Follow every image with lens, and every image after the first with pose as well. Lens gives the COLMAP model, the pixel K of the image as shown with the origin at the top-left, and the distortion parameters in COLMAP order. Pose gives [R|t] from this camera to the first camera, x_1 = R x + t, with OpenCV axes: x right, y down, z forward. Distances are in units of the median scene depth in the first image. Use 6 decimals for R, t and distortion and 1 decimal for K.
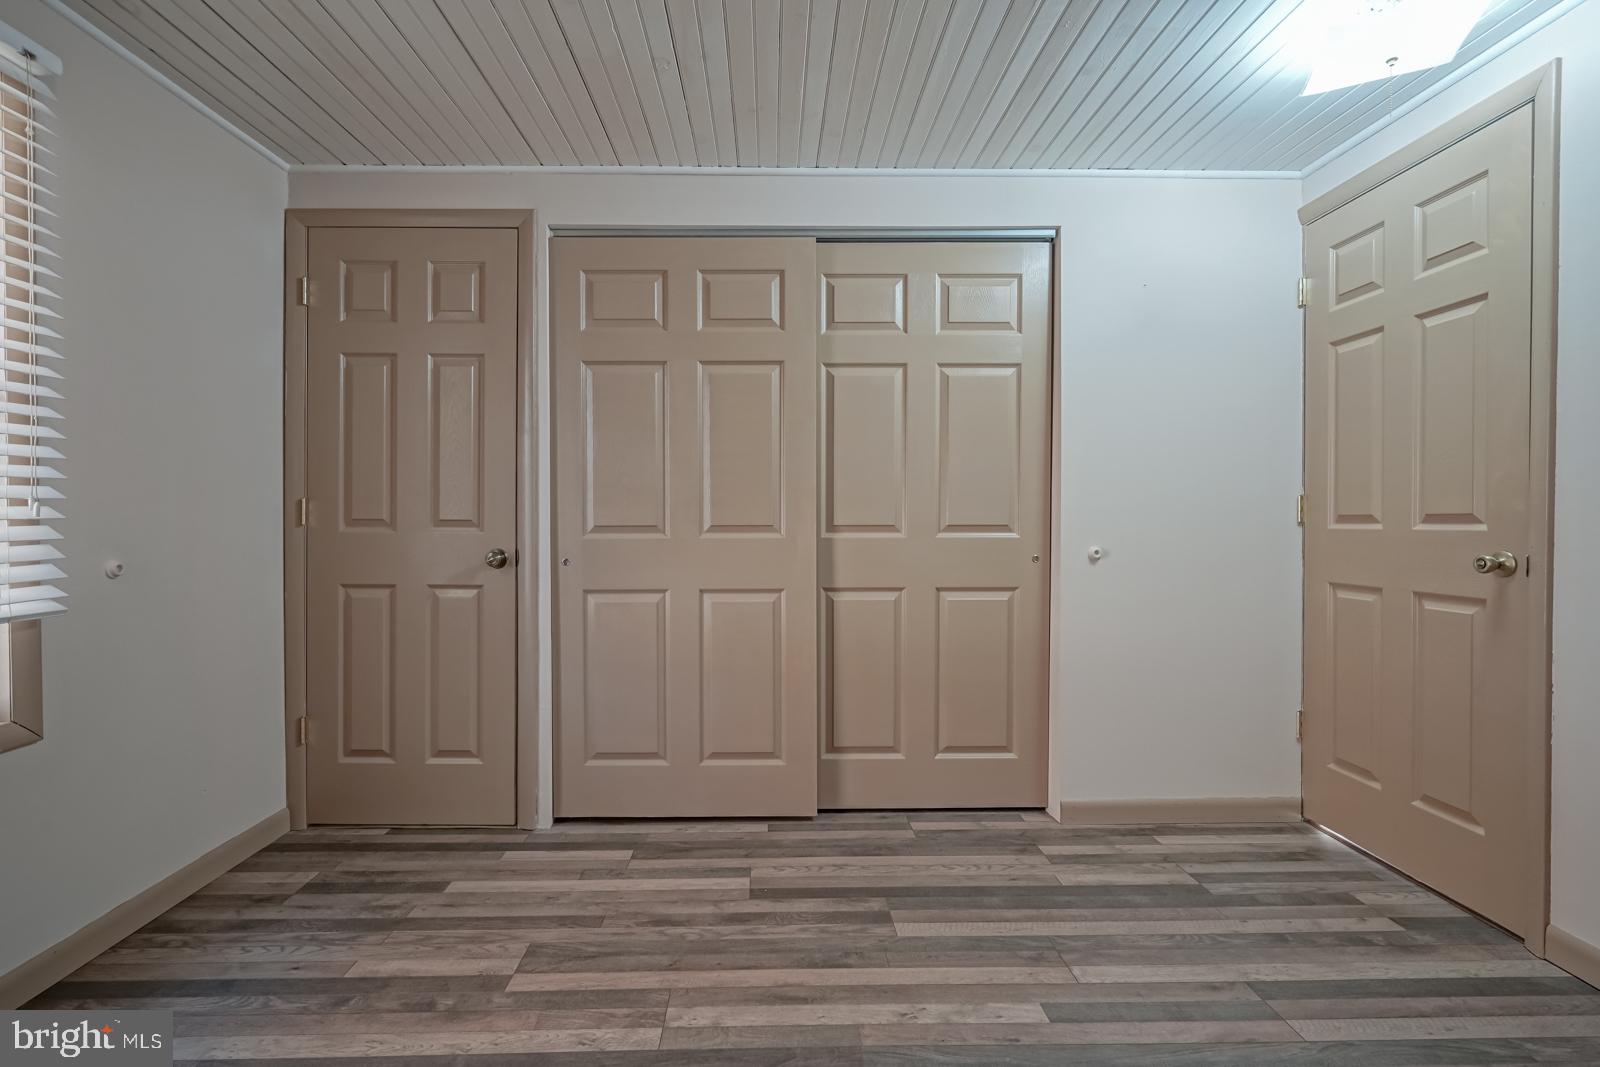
lens RADIAL K [[747.6, 0, 788.6], [0, 747.6, 524.0], [0, 0, 1]] dist [-0.001244, 0.001342]
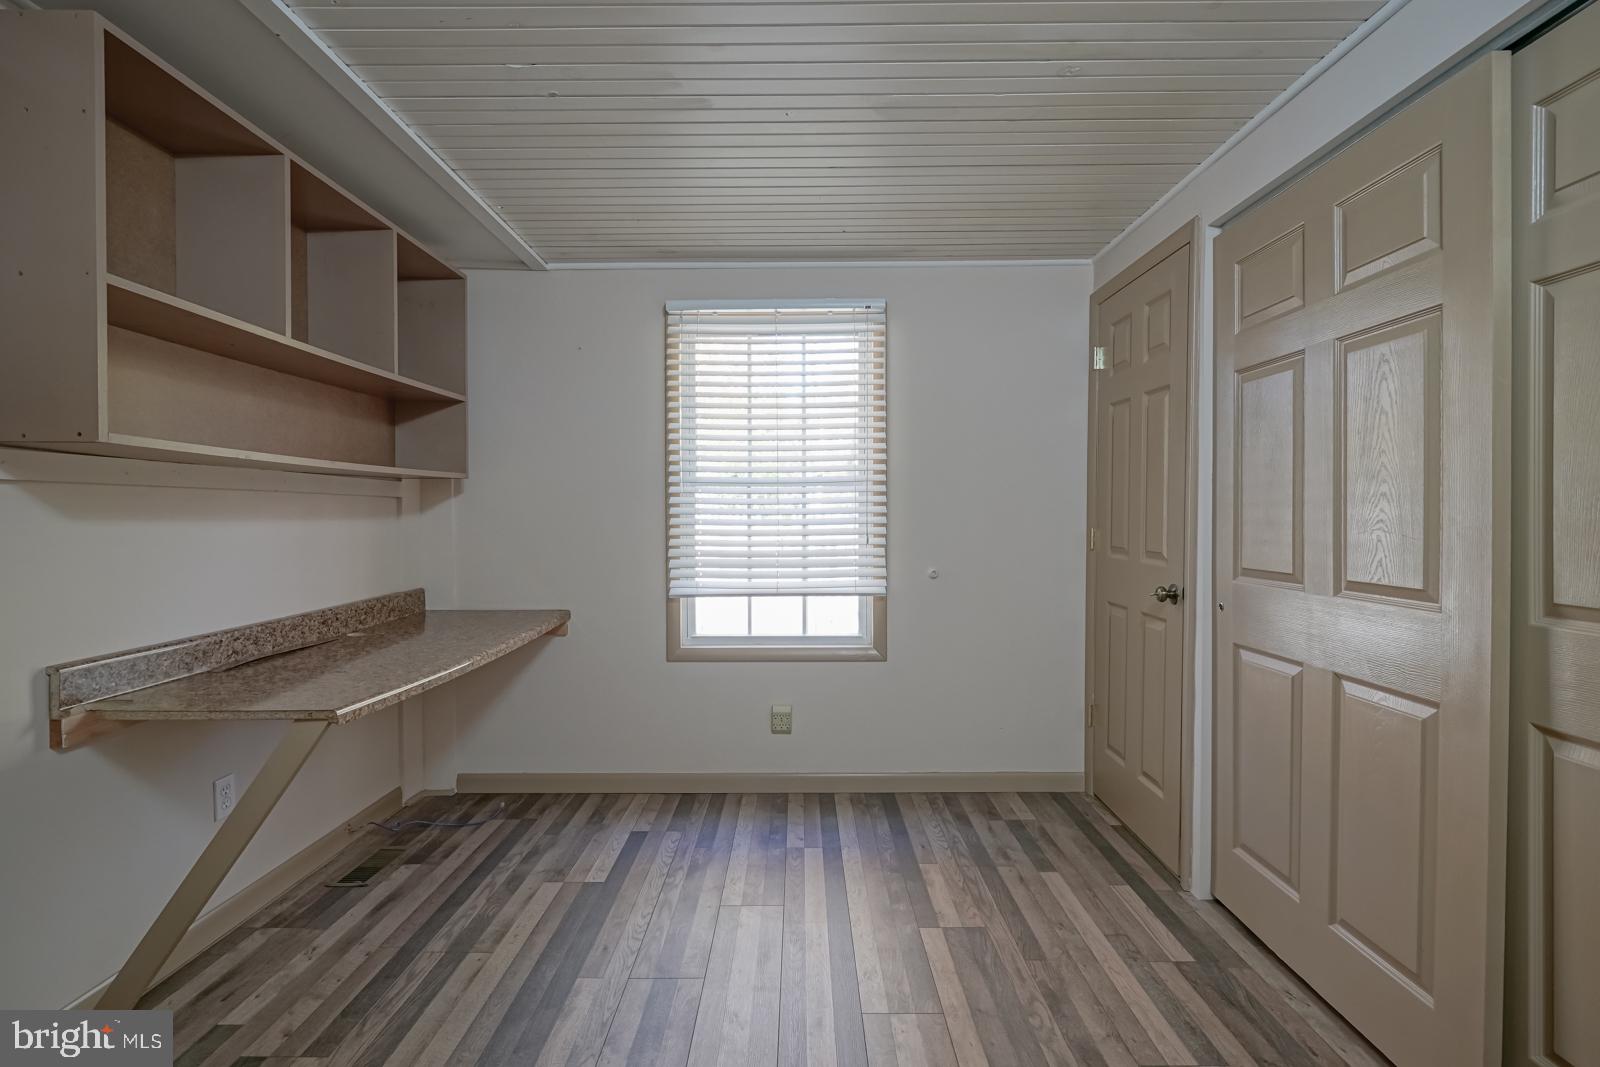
lens RADIAL K [[747.6, 0, 788.6], [0, 747.6, 524.0], [0, 0, 1]] dist [-0.001244, 0.001342]
pose [[-0.027541, 0.018415, -0.999451, 0.683278], [-0.006612, 0.999805, 0.018604, -0.068664], [0.999599, 0.007121, -0.027413, 0.615097]]
